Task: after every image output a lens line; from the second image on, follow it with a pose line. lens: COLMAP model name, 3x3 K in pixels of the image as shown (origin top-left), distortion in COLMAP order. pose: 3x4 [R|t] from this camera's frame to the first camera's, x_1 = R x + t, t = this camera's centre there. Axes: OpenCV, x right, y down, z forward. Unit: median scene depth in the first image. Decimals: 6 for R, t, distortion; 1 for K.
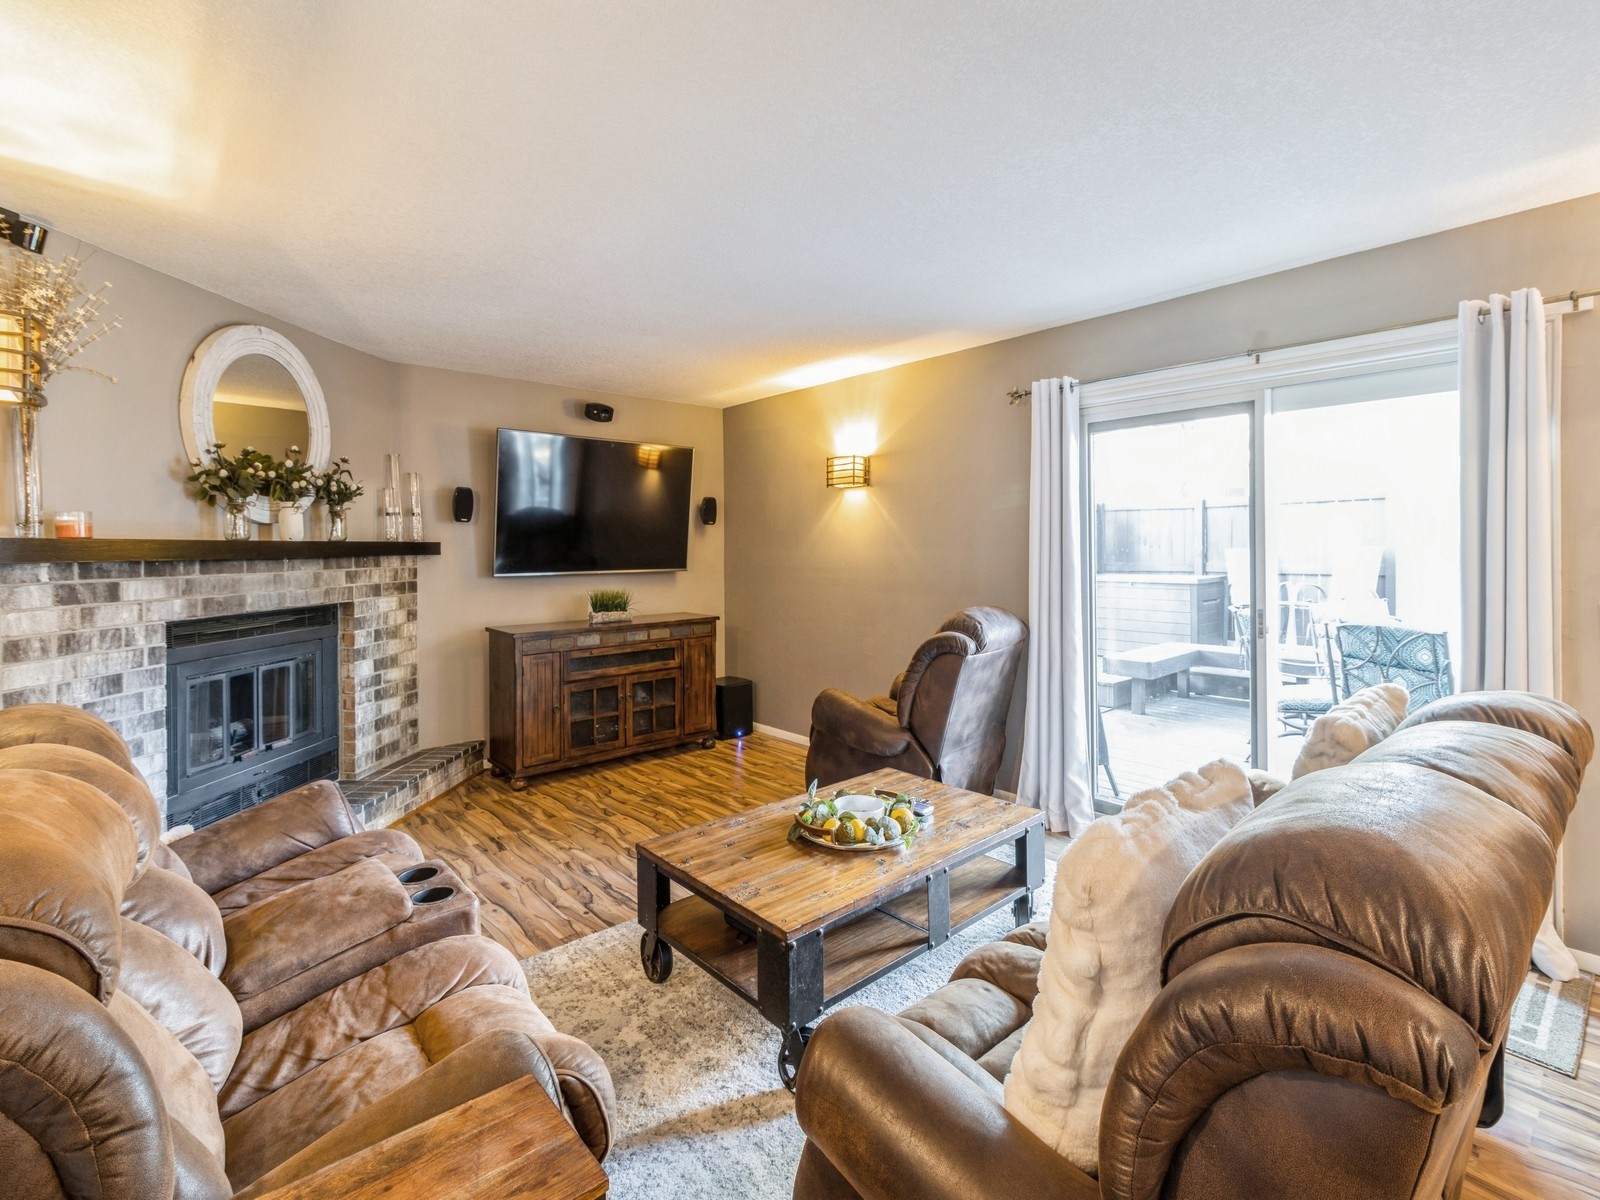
lens RADIAL K [[740.7, 0, 802.6], [0, 740.7, 548.1], [0, 0, 1]] dist [-0.000137, 0.000074]
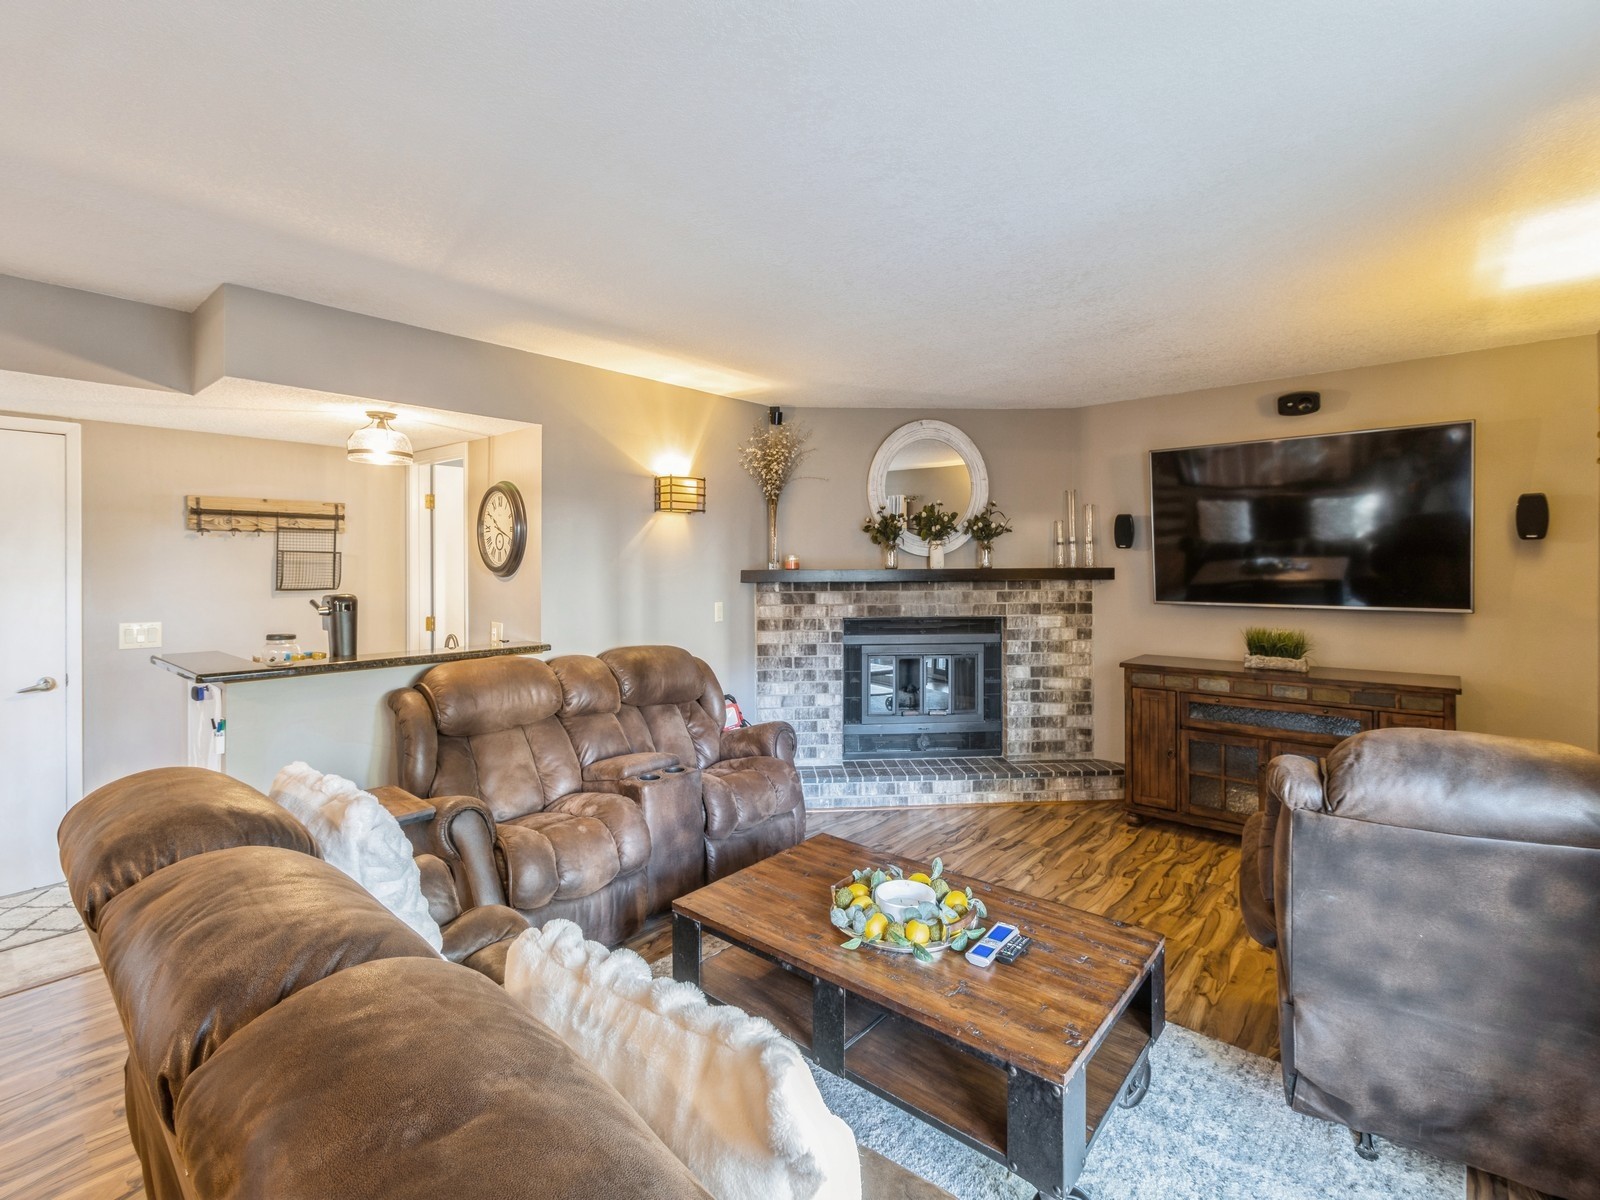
lens RADIAL K [[741.9, 0, 804.8], [0, 741.9, 563.4], [0, 0, 1]] dist [0.001425, 0.000168]
pose [[0.141742, 0.005763, -0.989887, 0.567671], [0.002567, 0.999978, 0.006190, -0.025033], [0.989900, -0.003418, 0.141724, 0.481188]]
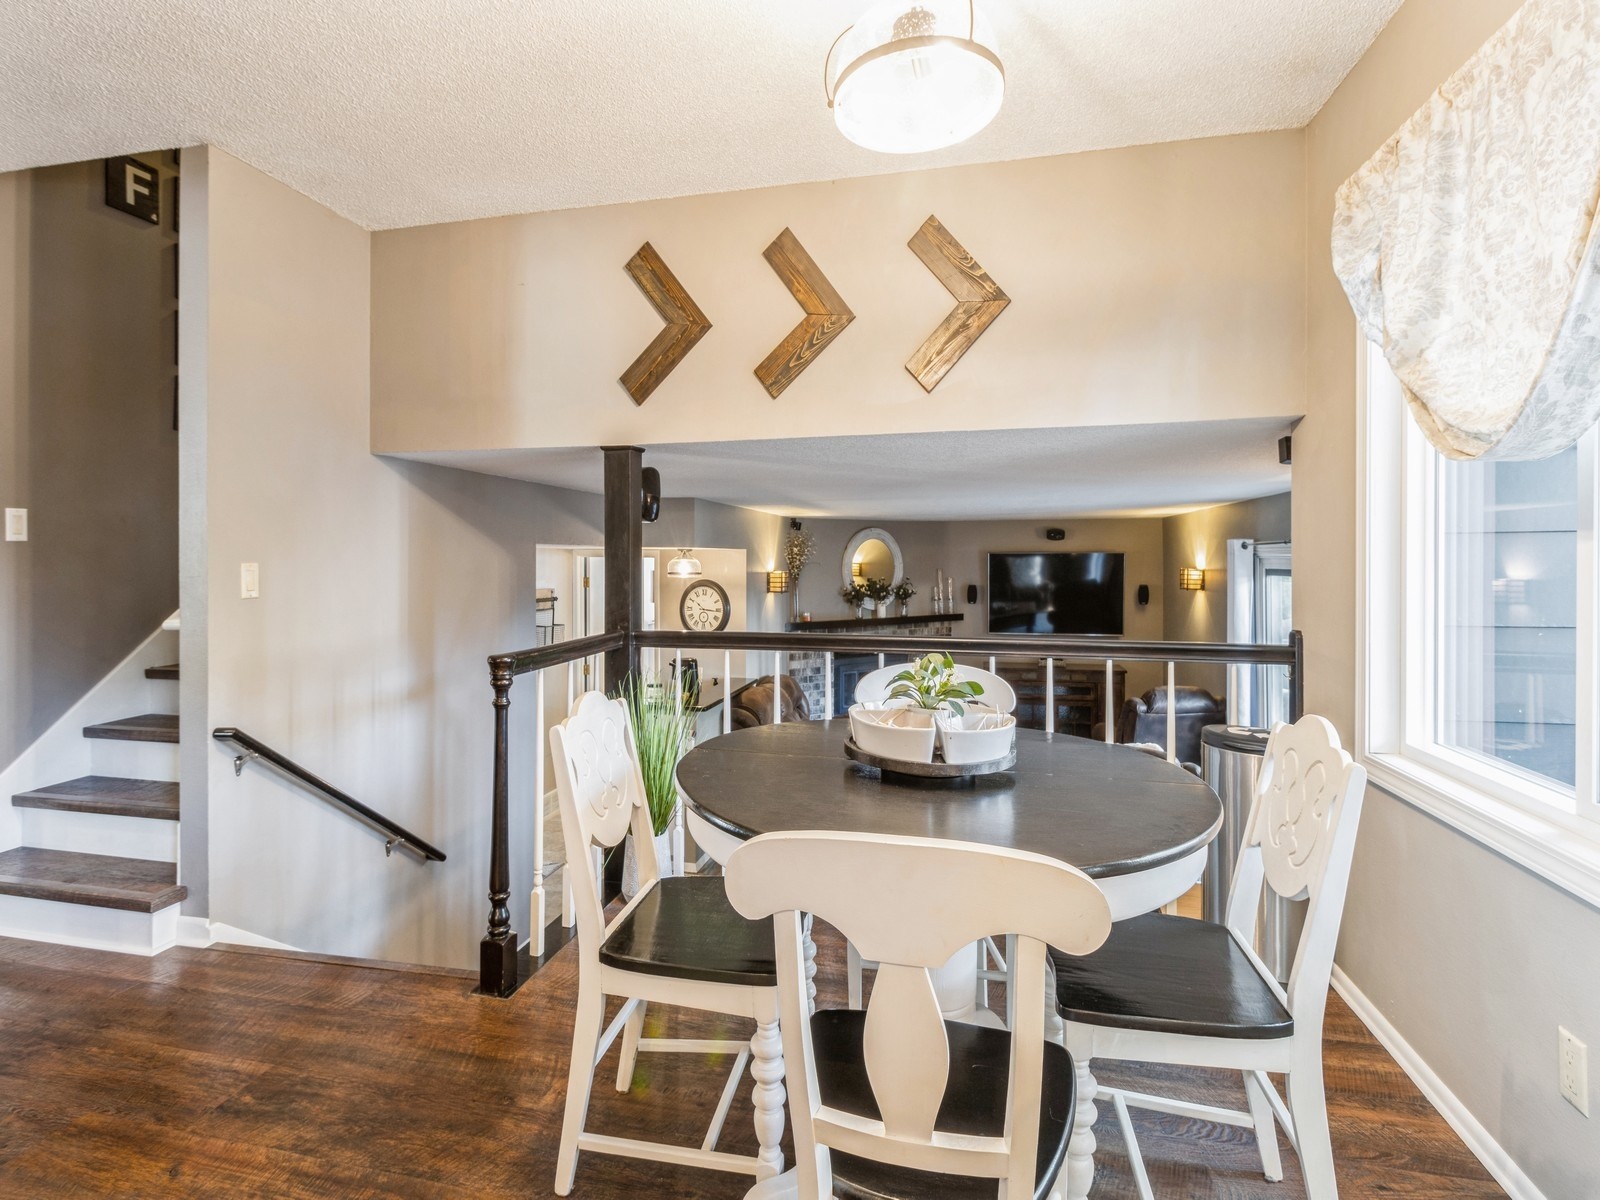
lens RADIAL K [[789.6, 0, 806.4], [0, 789.6, 559.9], [0, 0, 1]] dist [0.000061, 0.000274]
pose [[0.591631, 0.007732, -0.806172, 1.022339], [-0.003463, 0.999969, 0.007049, -0.181253], [0.806202, -0.001379, 0.591639, -0.579002]]
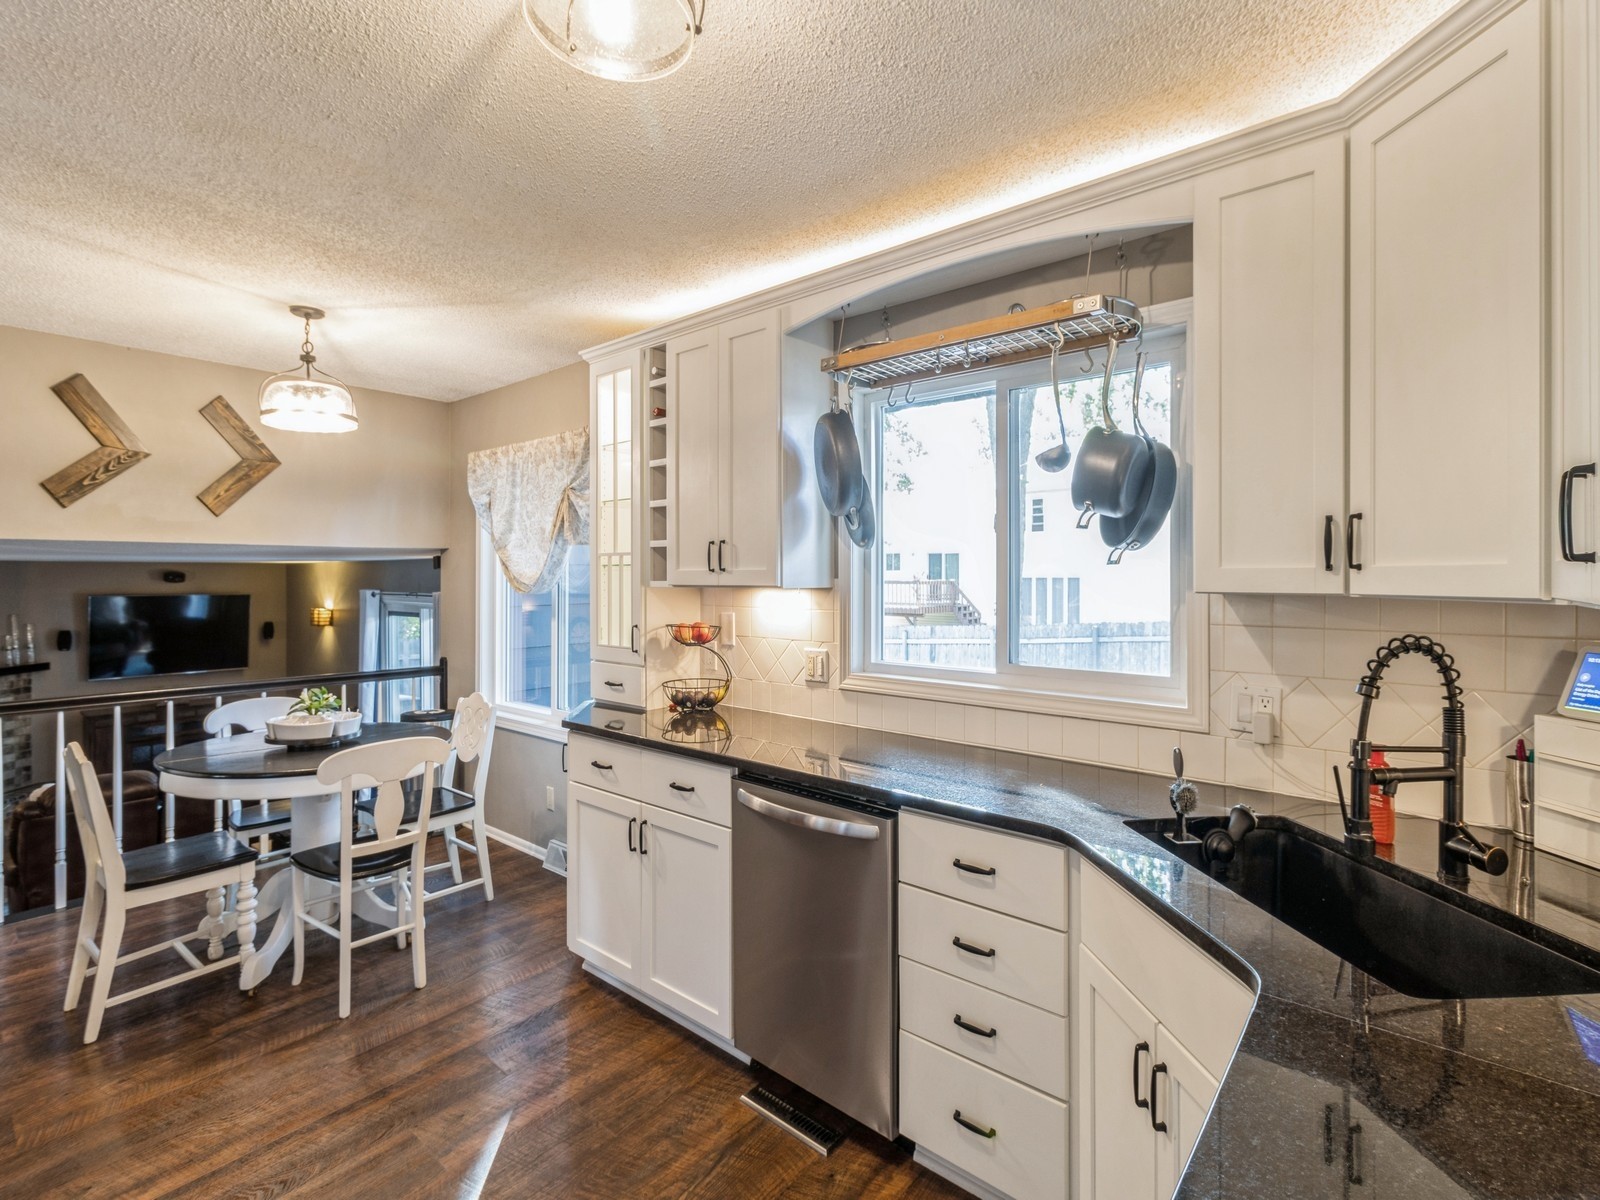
lens RADIAL K [[748.5, 0, 794.8], [0, 748.5, 578.8], [0, 0, 1]] dist [-0.000132, -0.000419]
pose [[0.989460, 0.007802, 0.144596, 1.114895], [-0.007704, 0.999970, -0.001242, -0.245408], [-0.144602, 0.000115, 0.989490, -1.110805]]
